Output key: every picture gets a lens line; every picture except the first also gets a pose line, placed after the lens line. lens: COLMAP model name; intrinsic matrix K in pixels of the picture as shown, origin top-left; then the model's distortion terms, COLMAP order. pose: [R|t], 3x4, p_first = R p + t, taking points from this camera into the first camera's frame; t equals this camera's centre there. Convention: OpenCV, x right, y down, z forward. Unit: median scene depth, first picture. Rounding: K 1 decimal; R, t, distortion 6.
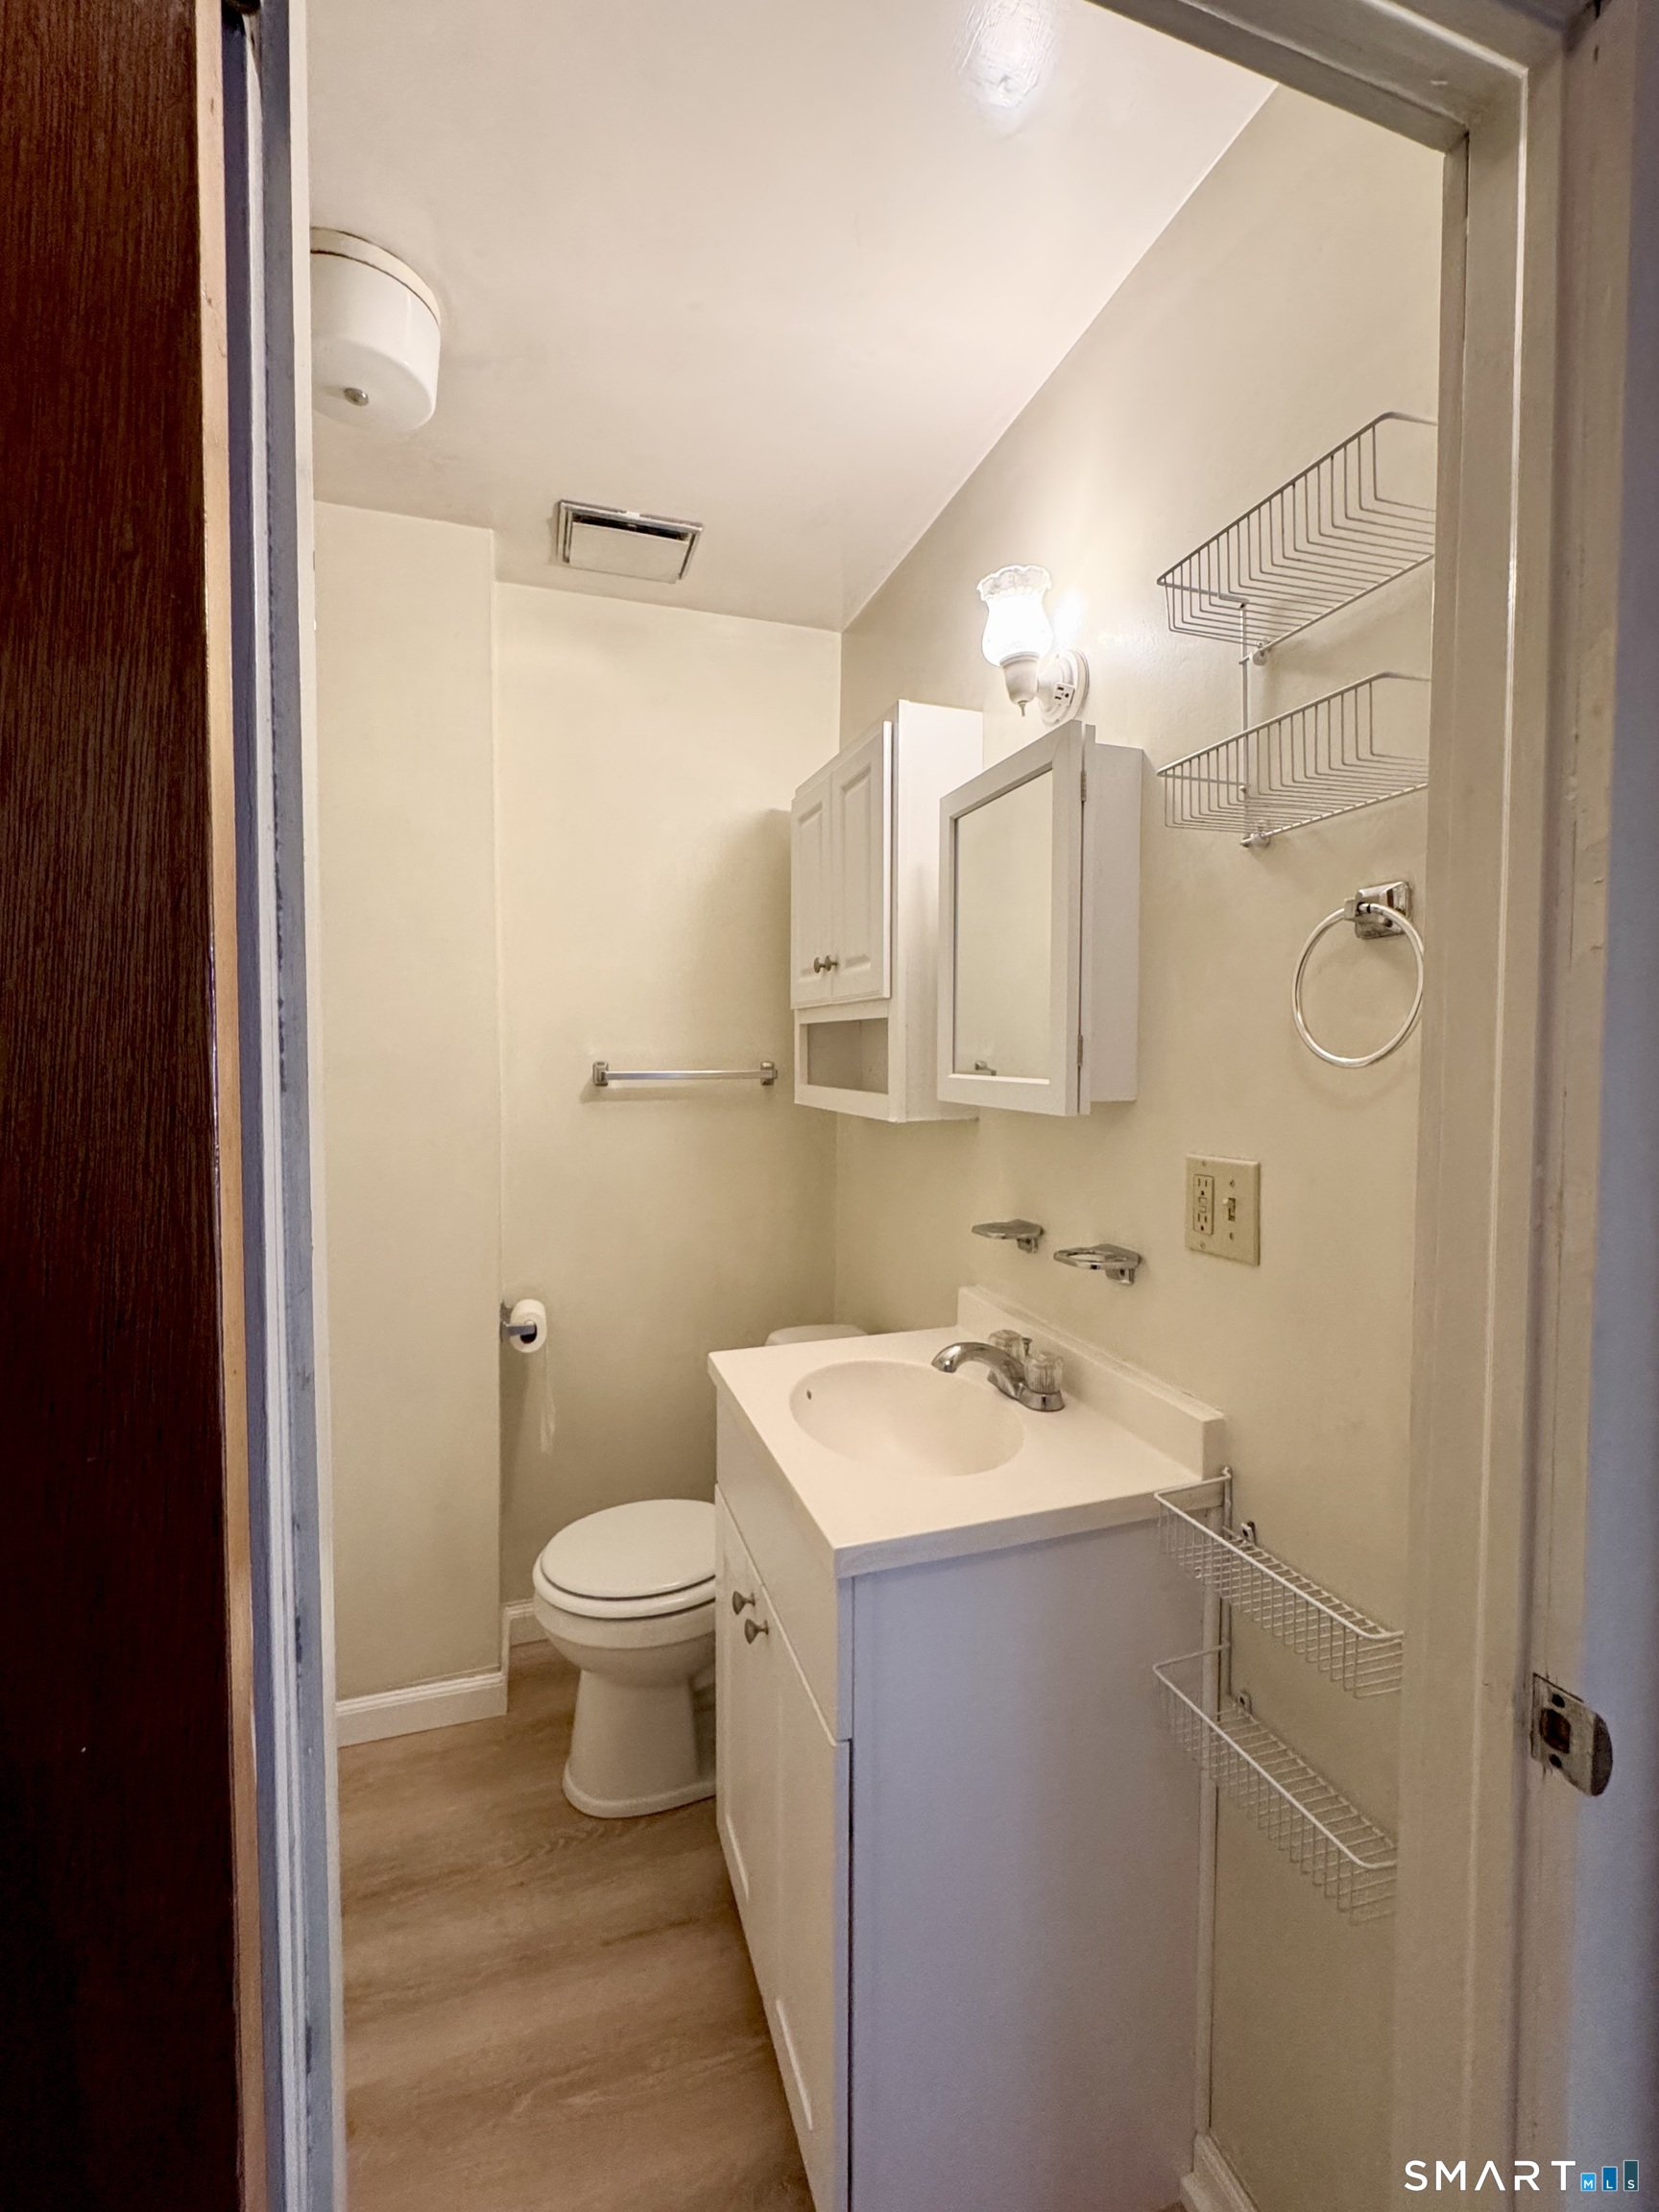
lens RADIAL K [[888.4, 0, 891.2], [0, 888.4, 1081.4], [0, 0, 1]] dist [-0.005433, 0.000837]
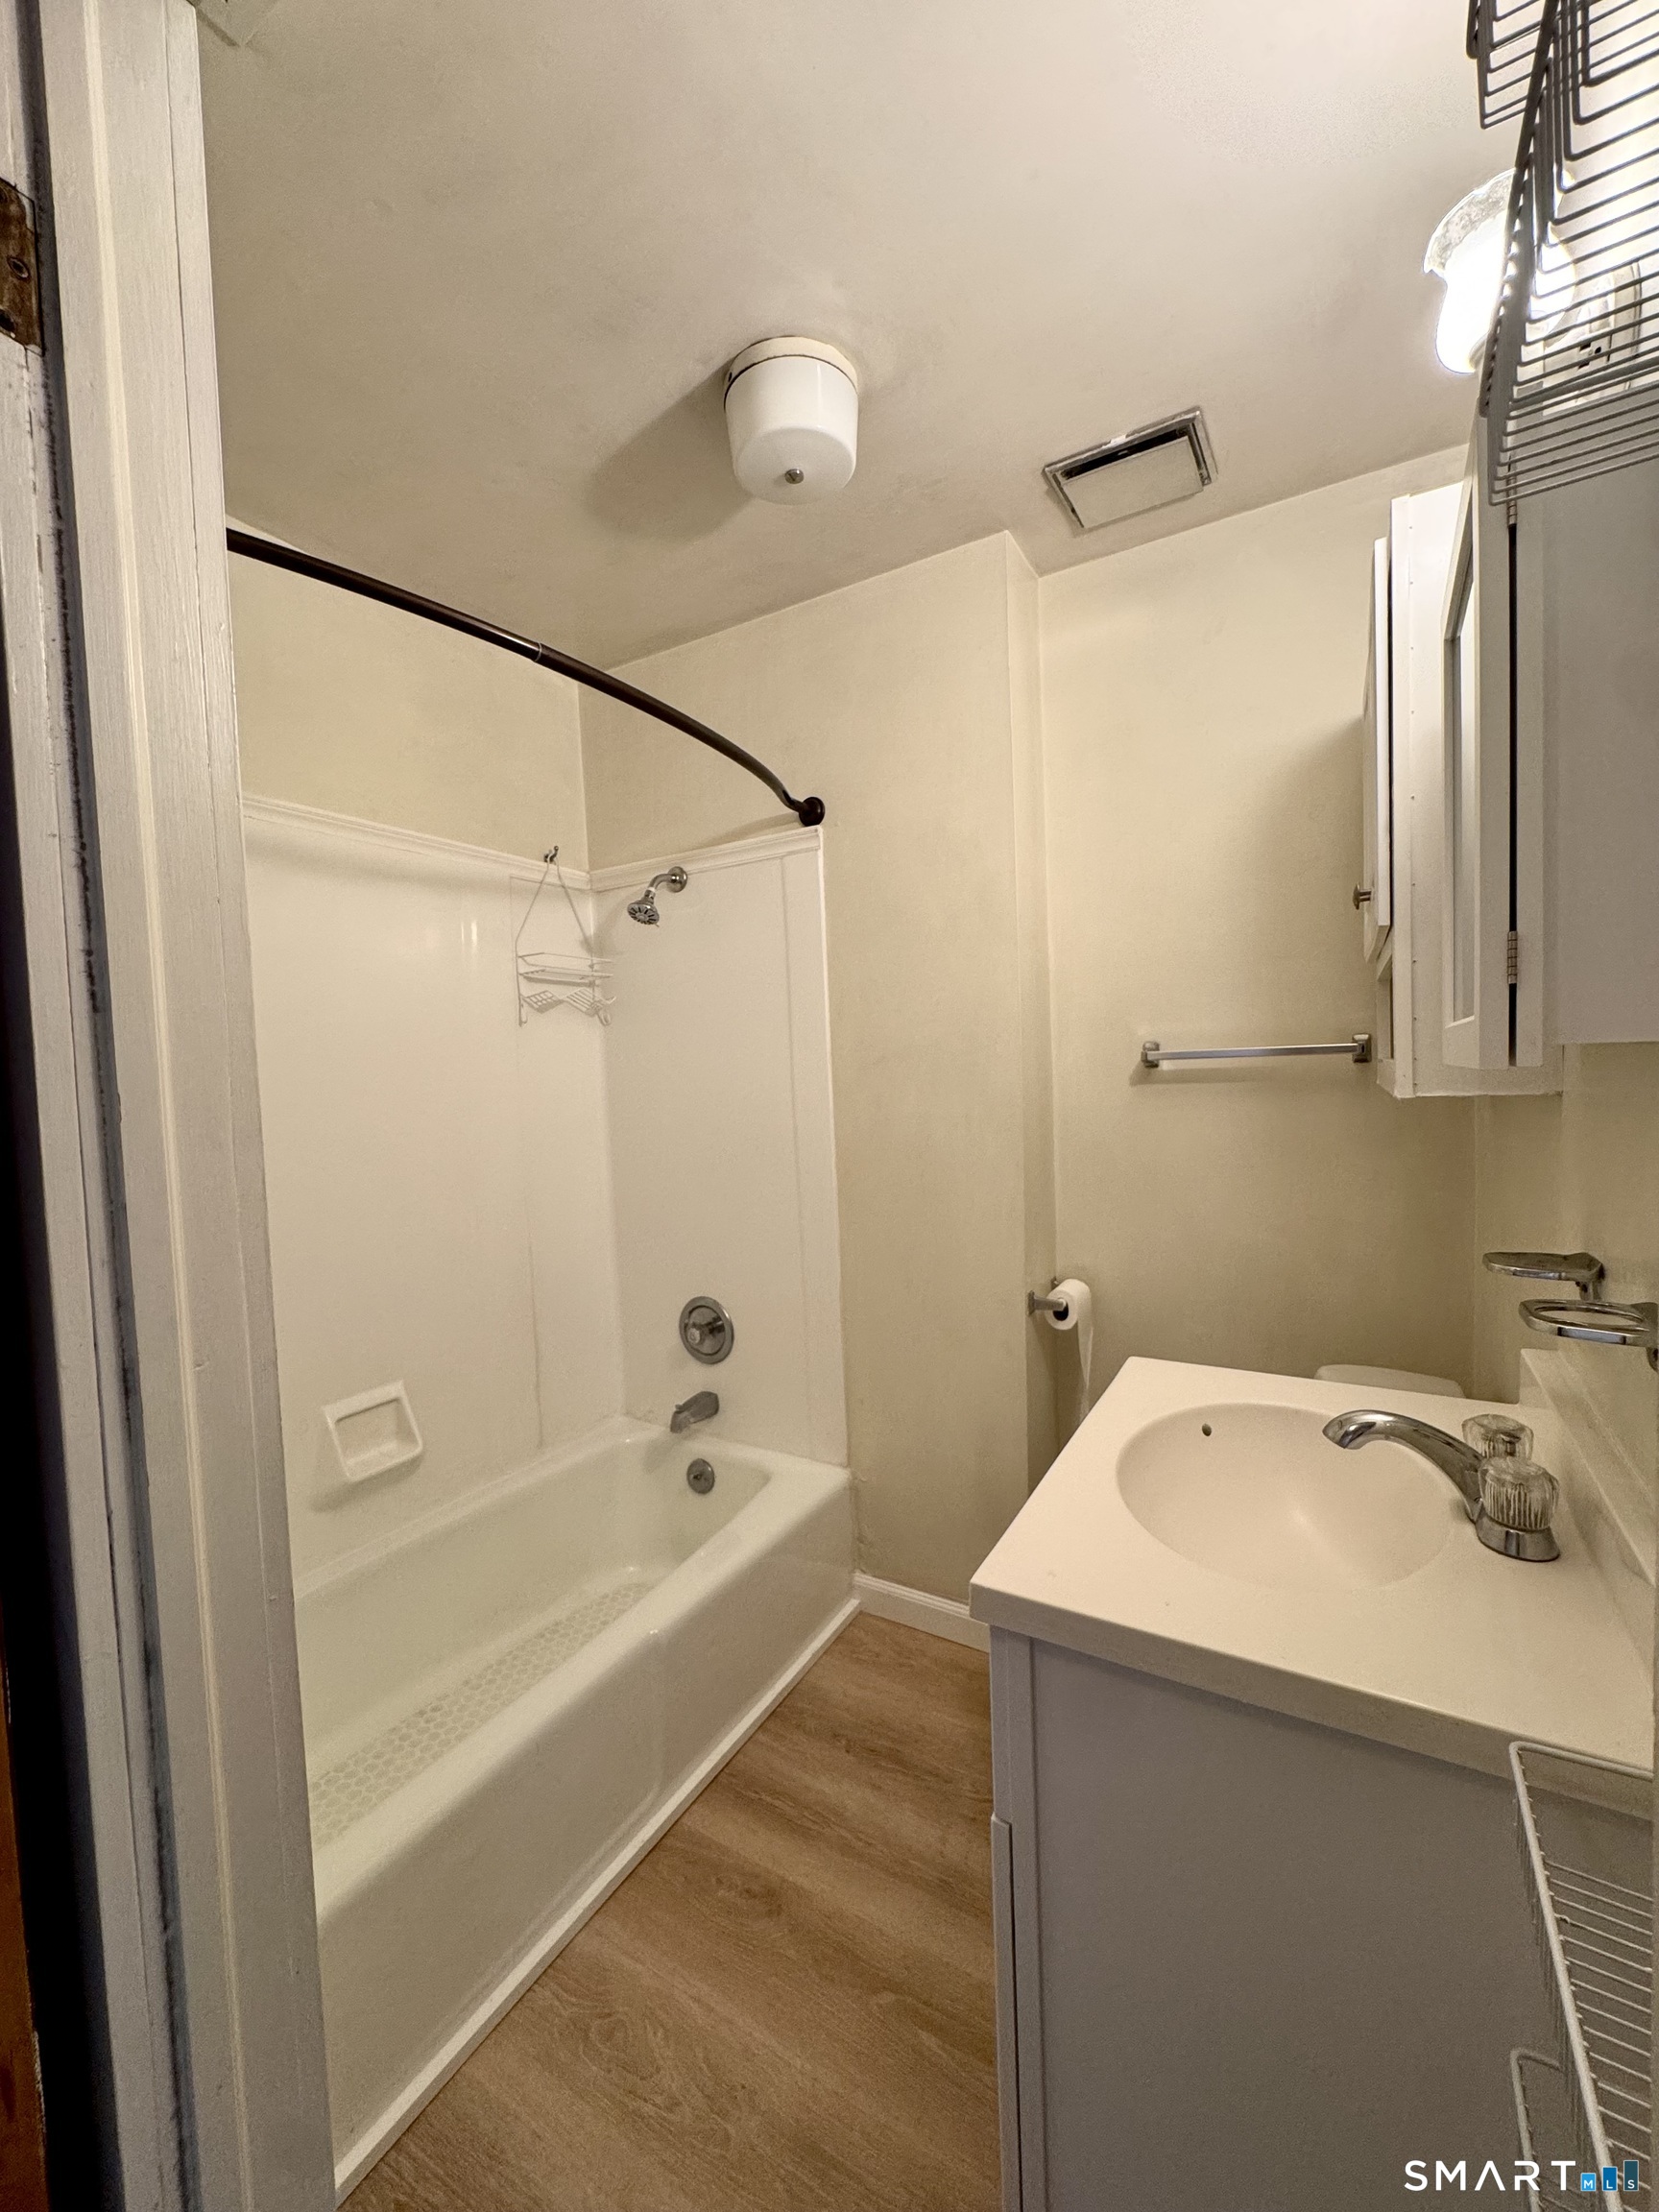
lens RADIAL K [[888.4, 0, 835.0], [0, 888.4, 1101.3], [0, 0, 1]] dist [-0.005433, 0.000837]
pose [[0.654573, 0.003565, -0.755990, 0.212431], [0.014286, 0.999752, 0.017084, 0.025702], [0.755864, -0.021982, 0.654360, 0.162355]]
